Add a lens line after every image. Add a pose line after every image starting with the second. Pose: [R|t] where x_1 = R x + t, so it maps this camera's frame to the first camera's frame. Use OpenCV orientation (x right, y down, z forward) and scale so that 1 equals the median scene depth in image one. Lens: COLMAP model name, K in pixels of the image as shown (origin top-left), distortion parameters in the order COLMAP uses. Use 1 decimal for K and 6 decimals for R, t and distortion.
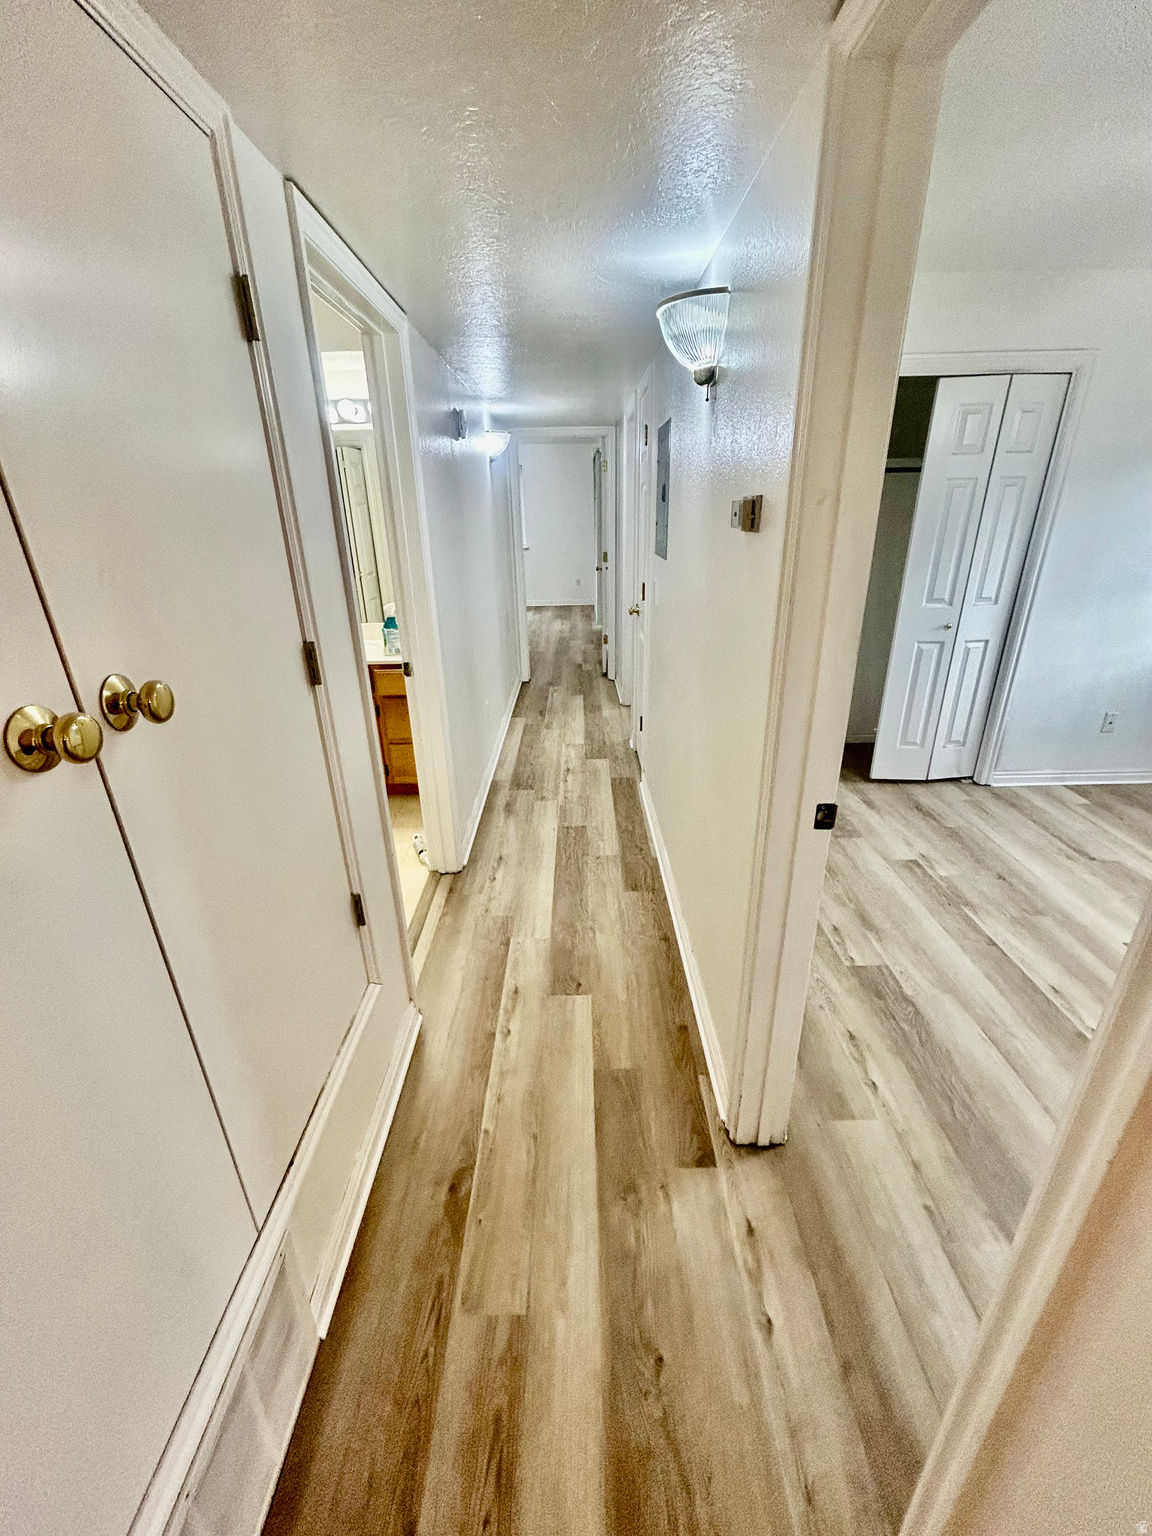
lens RADIAL K [[625.3, 0, 580.3], [0, 625.3, 769.6], [0, 0, 1]] dist [-0.013810, 0.010407]
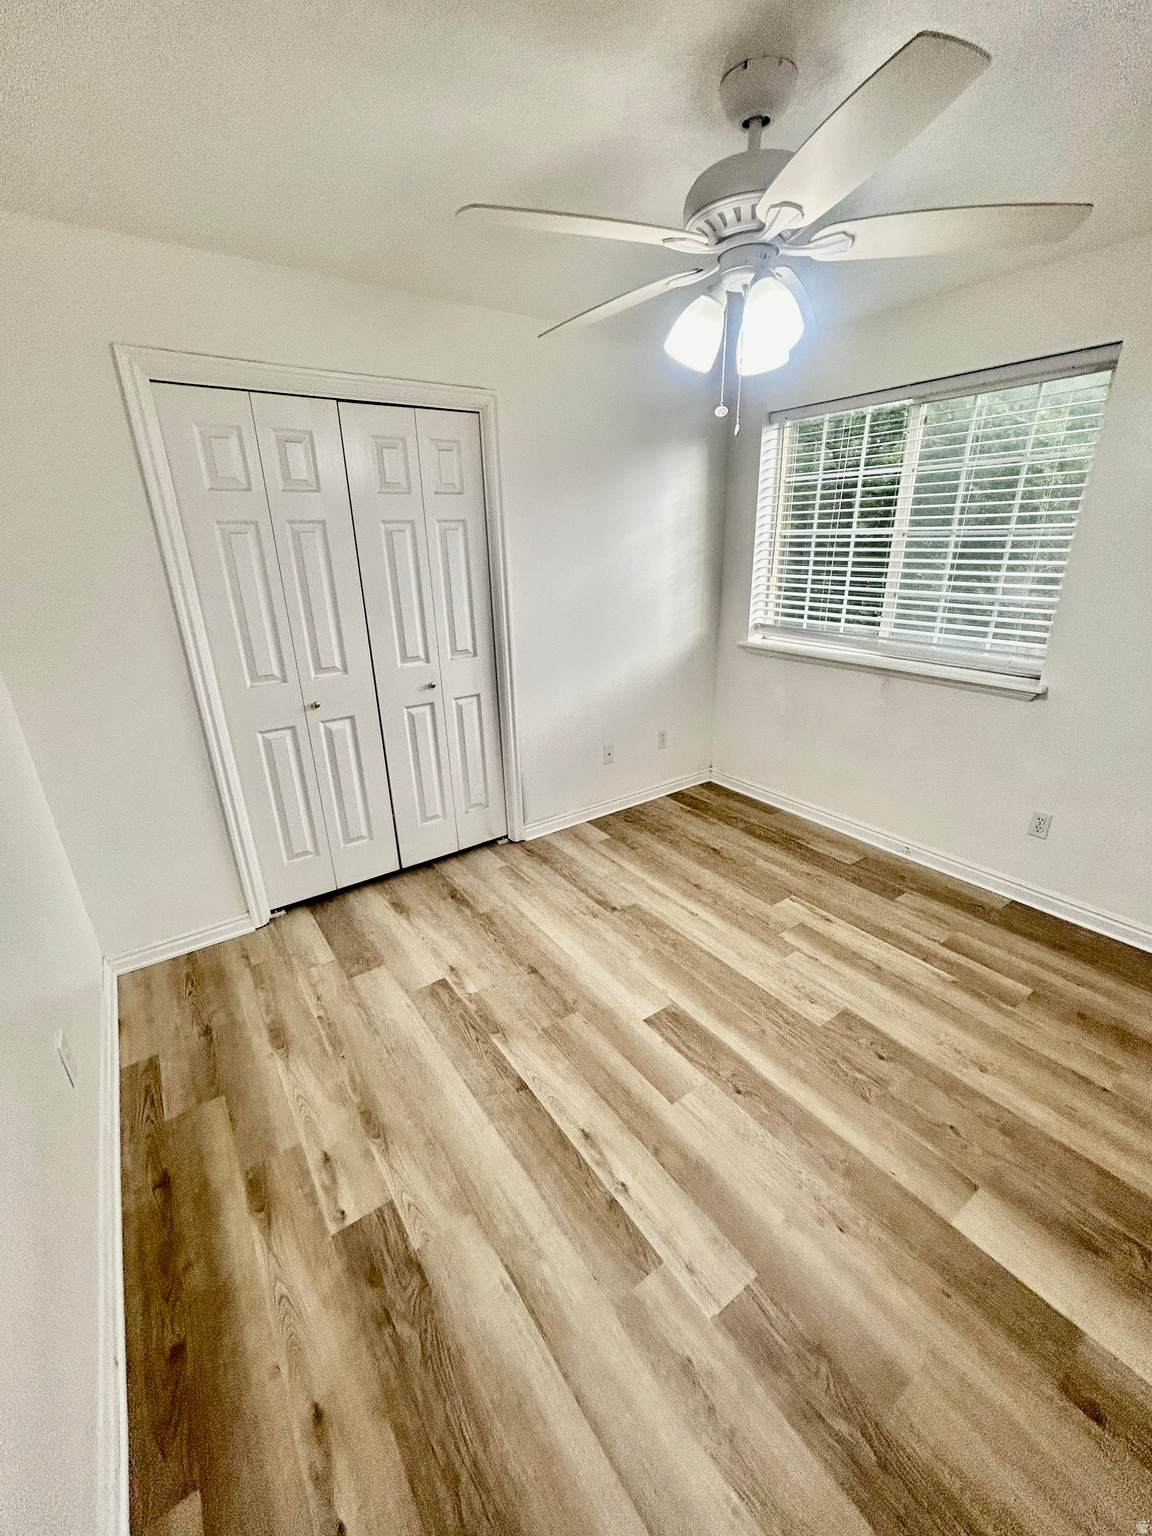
lens RADIAL K [[625.3, 0, 580.3], [0, 625.3, 769.6], [0, 0, 1]] dist [-0.013810, 0.010407]
pose [[0.816924, -0.201141, 0.540535, 0.295117], [0.228885, 0.973318, 0.016267, -0.092784], [-0.529384, 0.110431, 0.841164, 0.187153]]
